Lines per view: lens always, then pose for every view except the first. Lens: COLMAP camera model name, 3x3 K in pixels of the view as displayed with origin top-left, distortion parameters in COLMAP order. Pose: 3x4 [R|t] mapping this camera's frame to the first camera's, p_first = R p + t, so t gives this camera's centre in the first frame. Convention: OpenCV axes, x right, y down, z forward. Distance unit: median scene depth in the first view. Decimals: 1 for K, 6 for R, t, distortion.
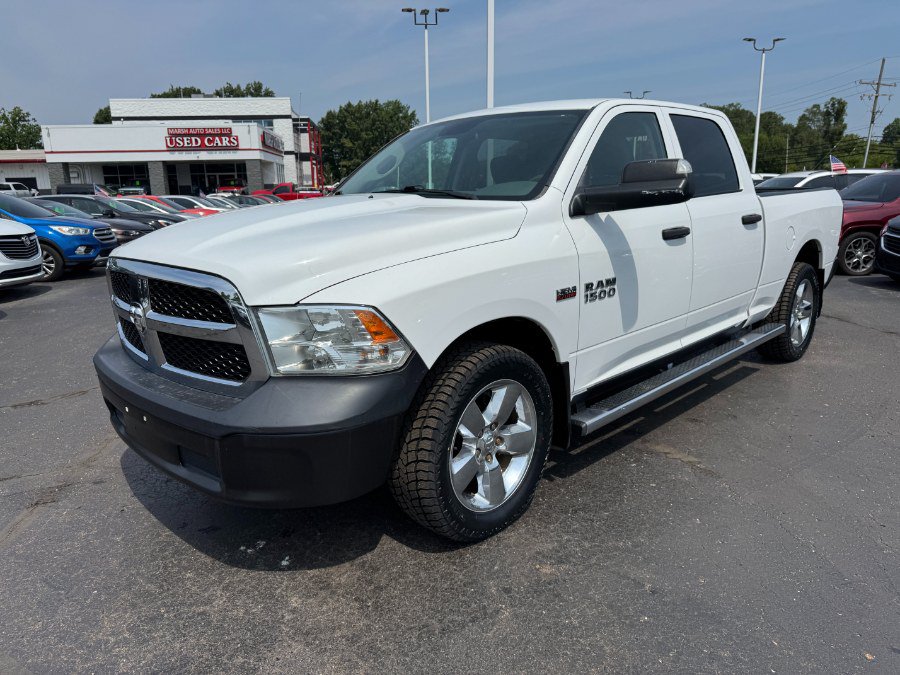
lens RADIAL K [[647.5, 0, 434.9], [0, 647.5, 334.3], [0, 0, 1]] dist [0.011744, -0.020715]
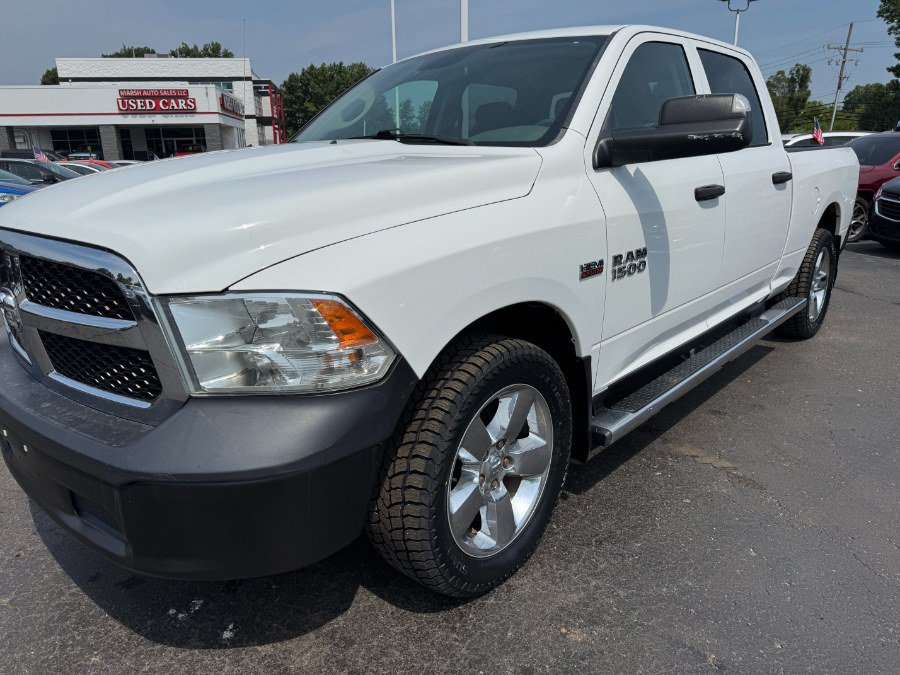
lens RADIAL K [[647.5, 0, 440.7], [0, 647.5, 337.9], [0, 0, 1]] dist [0.011744, -0.020715]
pose [[0.998357, -0.014044, 0.055546, -0.014704], [0.011083, 0.998519, 0.053255, -0.017469], [-0.056212, -0.052551, 0.997035, 0.169529]]
